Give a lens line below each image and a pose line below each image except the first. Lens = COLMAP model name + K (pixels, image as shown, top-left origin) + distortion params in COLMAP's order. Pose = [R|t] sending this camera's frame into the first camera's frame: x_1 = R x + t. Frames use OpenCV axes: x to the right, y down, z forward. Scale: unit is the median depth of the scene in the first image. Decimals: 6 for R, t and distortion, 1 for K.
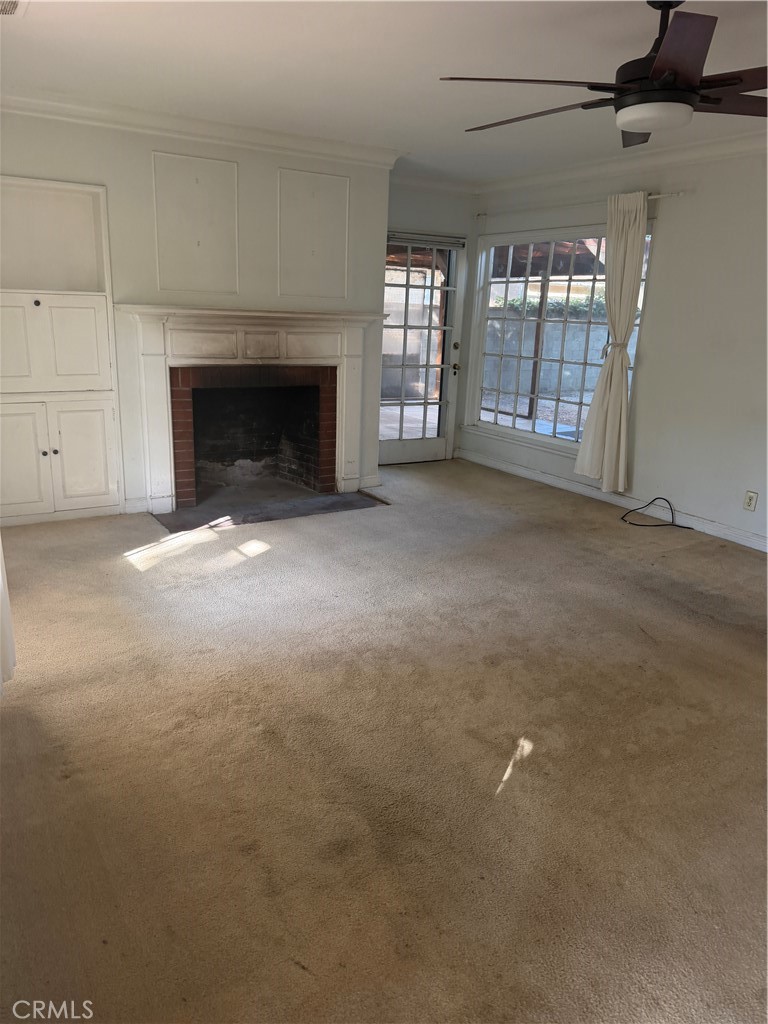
lens RADIAL K [[721.7, 0, 384.0], [0, 721.7, 512.0], [0, 0, 1]] dist [0.034367, -0.002292]
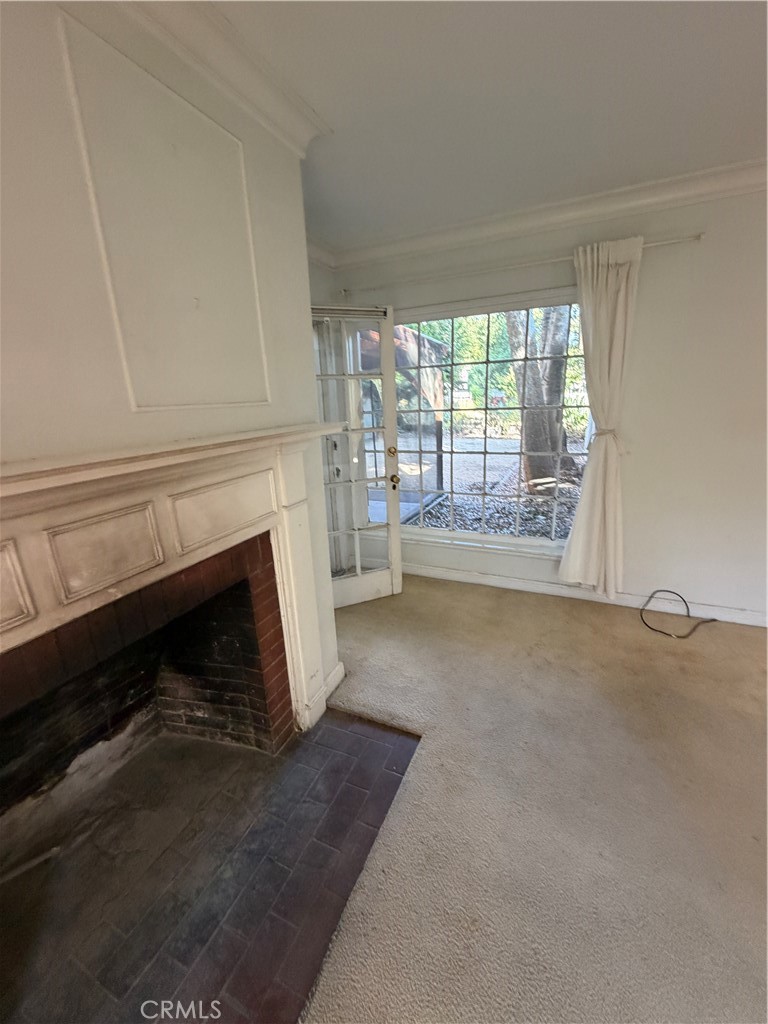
lens RADIAL K [[409.8, 0, 384.0], [0, 409.8, 512.0], [0, 0, 1]] dist [-0.000838, -0.000211]
pose [[0.827141, -0.219903, 0.517185, -0.151393], [0.221999, 0.973273, 0.058783, -0.219616], [-0.516289, 0.066192, 0.853852, 0.724029]]
